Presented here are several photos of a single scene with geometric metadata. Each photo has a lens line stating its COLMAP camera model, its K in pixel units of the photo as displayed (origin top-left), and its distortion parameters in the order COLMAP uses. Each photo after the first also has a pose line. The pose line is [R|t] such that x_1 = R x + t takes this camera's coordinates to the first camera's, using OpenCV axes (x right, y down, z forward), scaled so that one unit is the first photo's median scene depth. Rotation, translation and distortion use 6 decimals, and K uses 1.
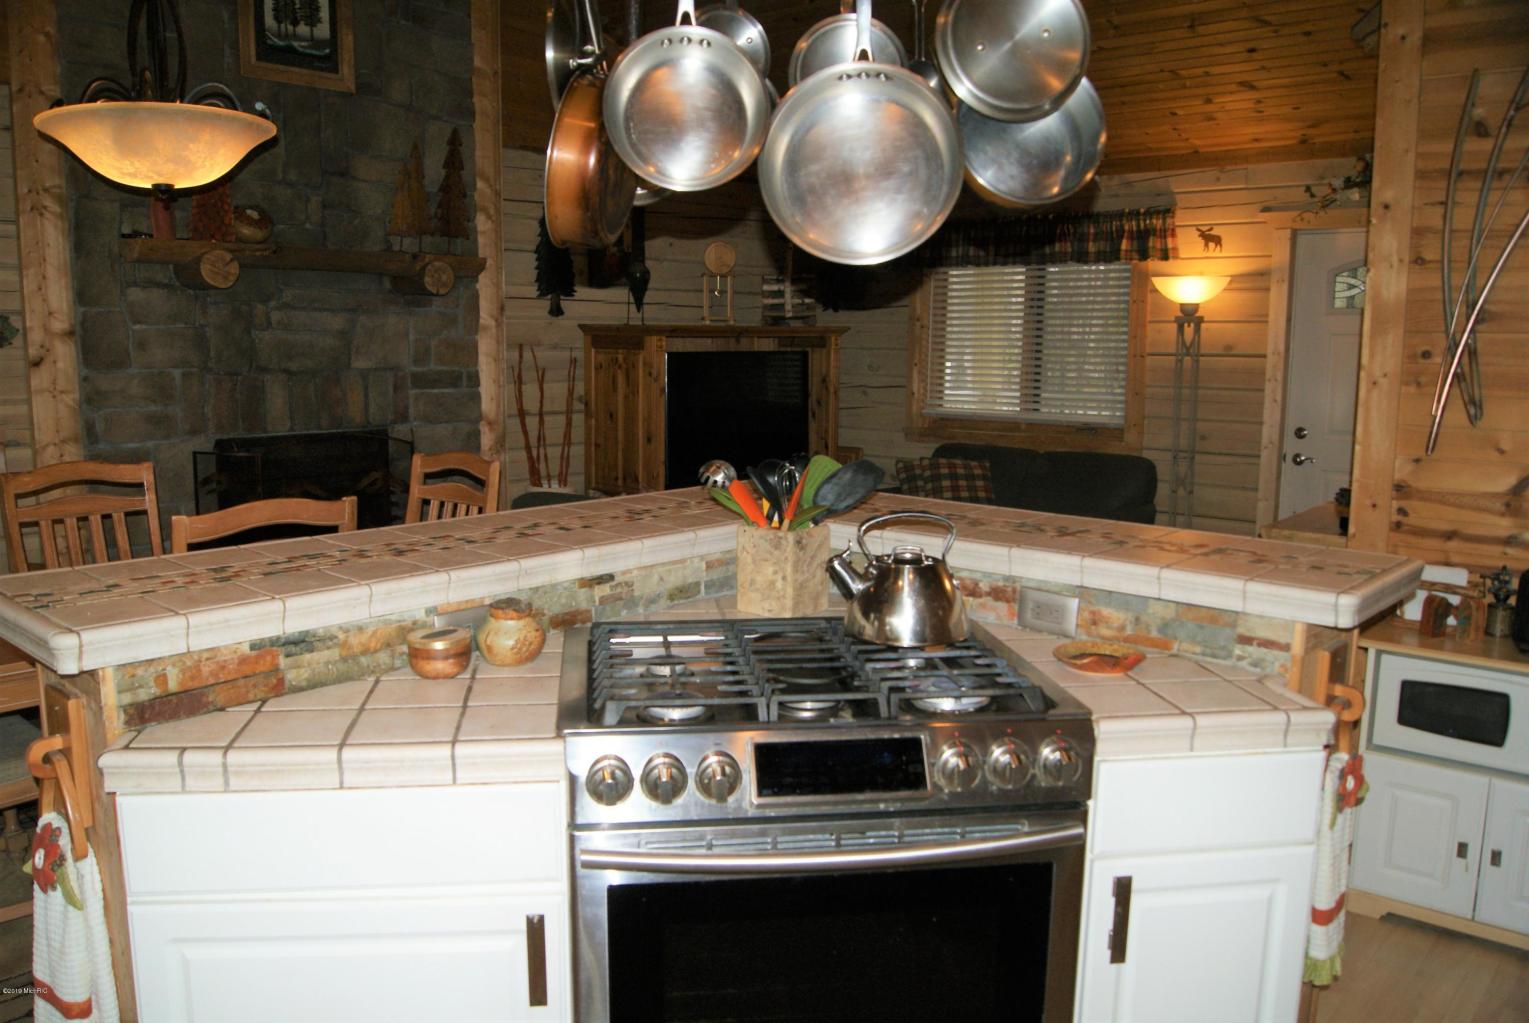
lens RADIAL K [[1201.1, 0, 771.6], [0, 1201.1, 505.1], [0, 0, 1]] dist [-0.072758, 0.006955]
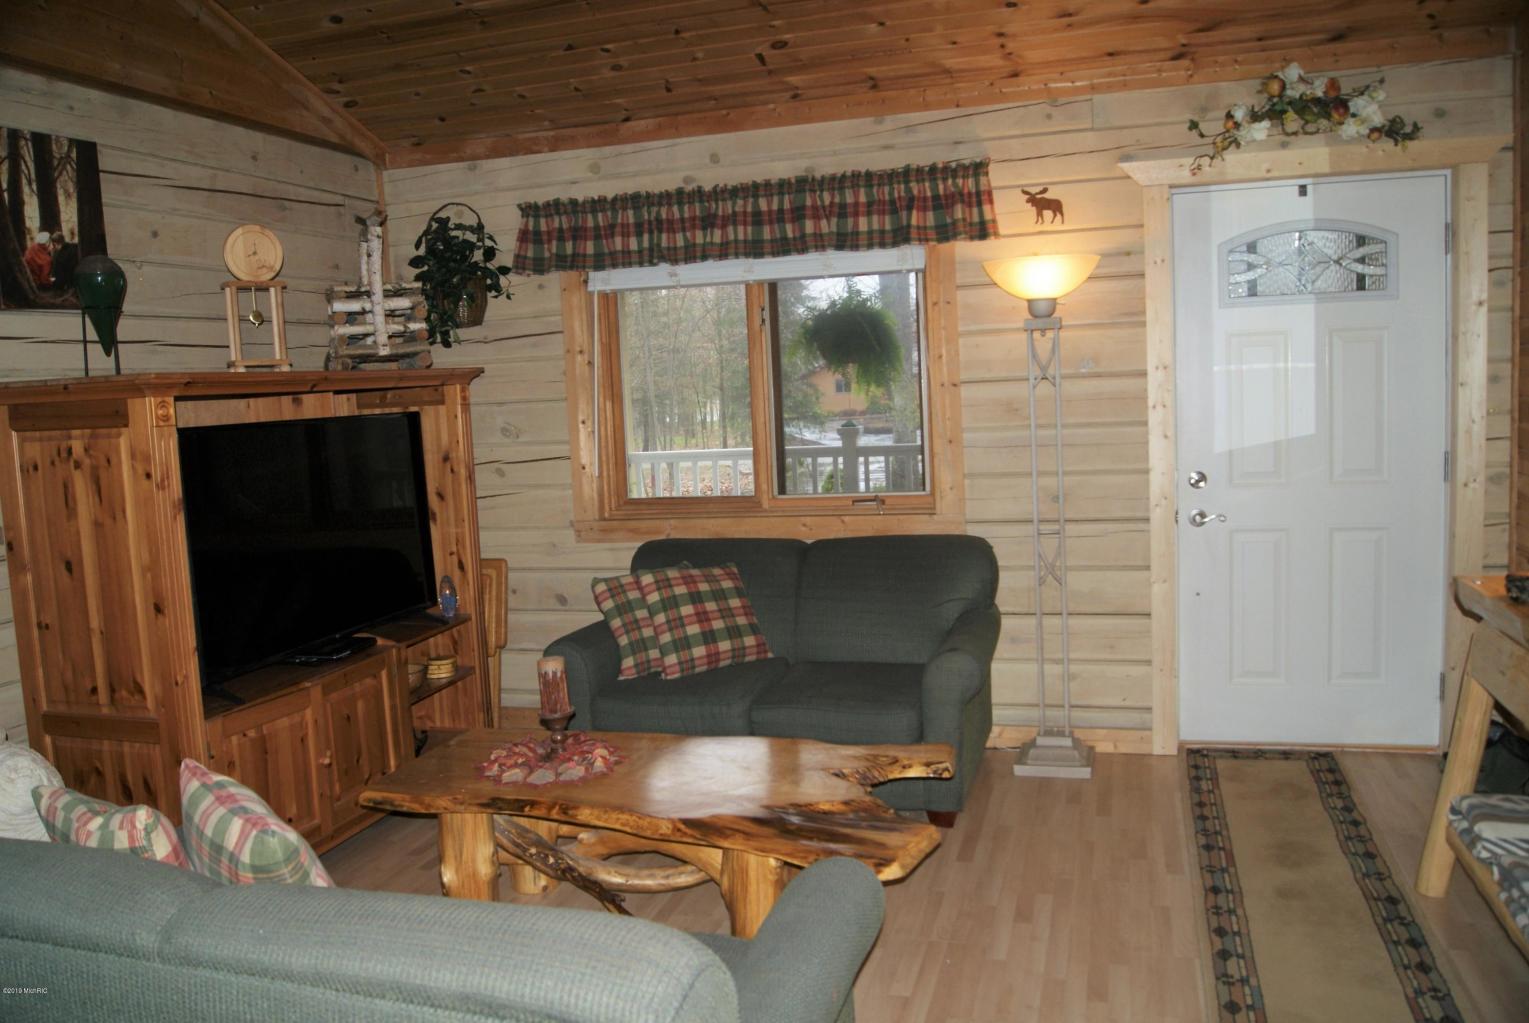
lens RADIAL K [[1201.1, 0, 752.5], [0, 1201.1, 519.3], [0, 0, 1]] dist [-0.072758, 0.006955]
pose [[0.913276, -0.096438, 0.395760, -0.065500], [0.110421, 0.993804, -0.012644, -0.055696], [-0.392089, 0.055248, 0.918267, 0.444382]]
